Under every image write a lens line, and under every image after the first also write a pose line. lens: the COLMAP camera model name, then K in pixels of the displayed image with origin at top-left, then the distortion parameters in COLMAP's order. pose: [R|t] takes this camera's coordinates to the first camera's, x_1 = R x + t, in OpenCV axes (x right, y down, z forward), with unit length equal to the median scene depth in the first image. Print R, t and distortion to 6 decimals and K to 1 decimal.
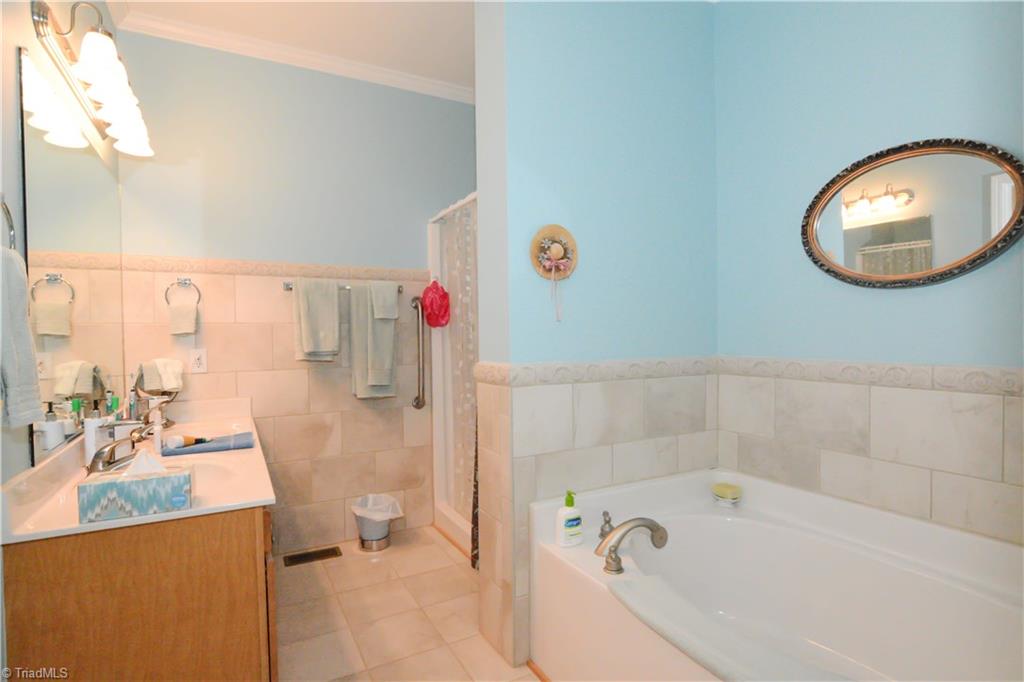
lens RADIAL K [[518.1, 0, 521.7], [0, 518.1, 340.8], [0, 0, 1]] dist [-0.029424, 0.010131]
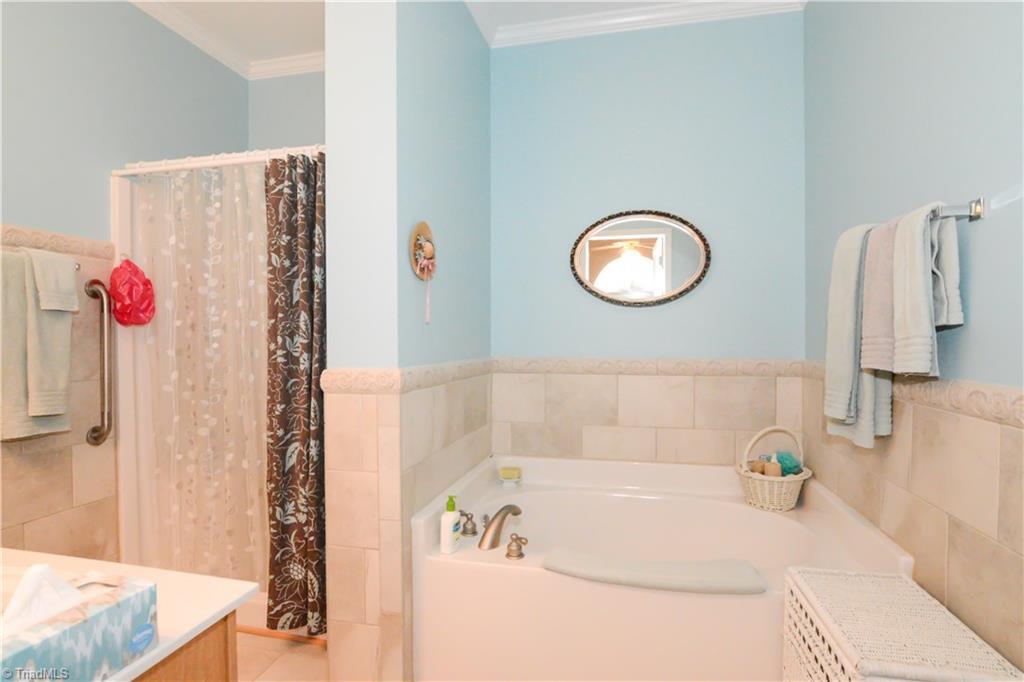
lens RADIAL K [[518.1, 0, 520.8], [0, 518.1, 342.2], [0, 0, 1]] dist [-0.029424, 0.010131]
pose [[0.671560, 0.001551, 0.740949, -0.469621], [0.004847, 0.999967, -0.006487, 0.004132], [-0.740934, 0.007947, 0.671530, 0.202519]]
